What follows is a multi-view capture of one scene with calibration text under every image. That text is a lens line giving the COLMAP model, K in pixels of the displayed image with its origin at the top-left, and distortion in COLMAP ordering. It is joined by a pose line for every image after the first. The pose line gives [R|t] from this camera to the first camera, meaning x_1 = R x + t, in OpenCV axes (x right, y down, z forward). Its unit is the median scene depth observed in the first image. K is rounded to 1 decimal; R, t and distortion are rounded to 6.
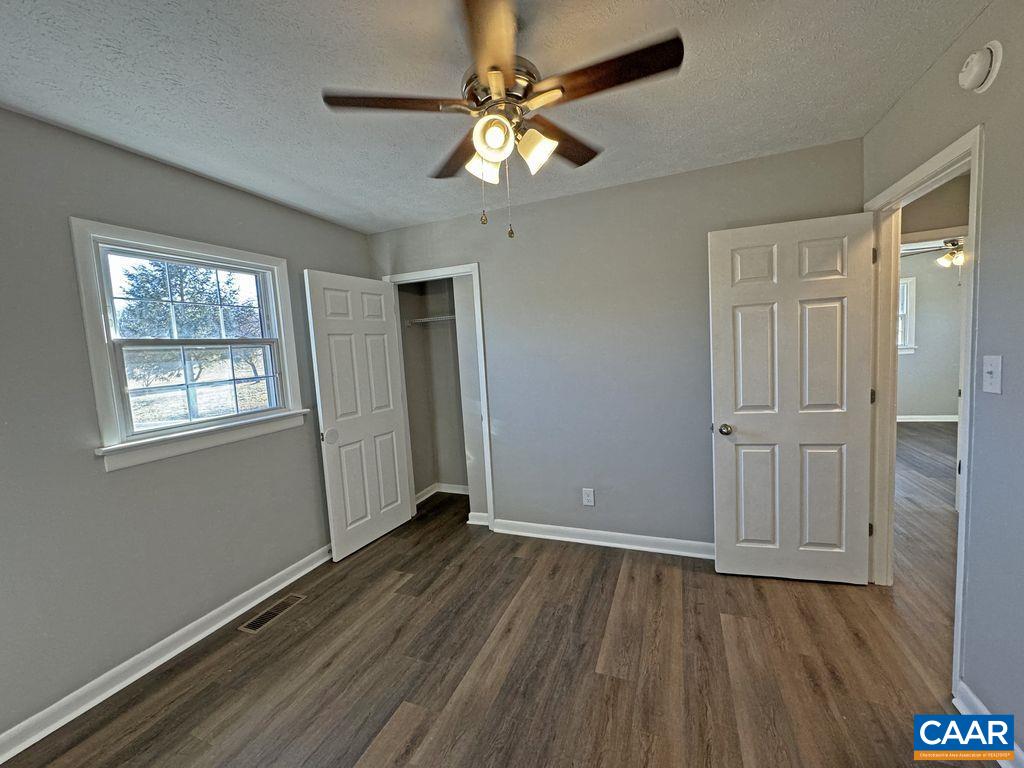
lens RADIAL K [[405.9, 0, 511.0], [0, 405.9, 385.8], [0, 0, 1]] dist [0.000244, -0.000015]
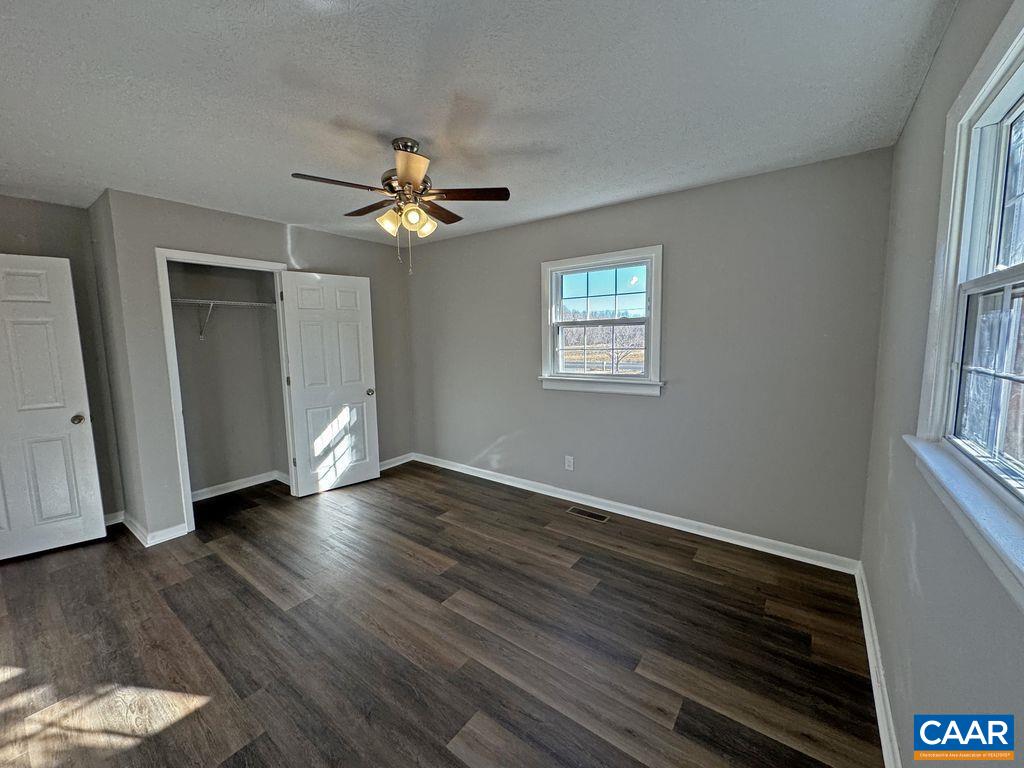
lens RADIAL K [[405.9, 0, 511.0], [0, 405.9, 385.8], [0, 0, 1]] dist [0.000244, -0.000015]
pose [[-0.253139, 0.164957, -0.953263, 0.918628], [-0.064548, 0.980280, 0.186773, -0.159954], [0.965274, 0.108811, -0.237499, 1.273316]]
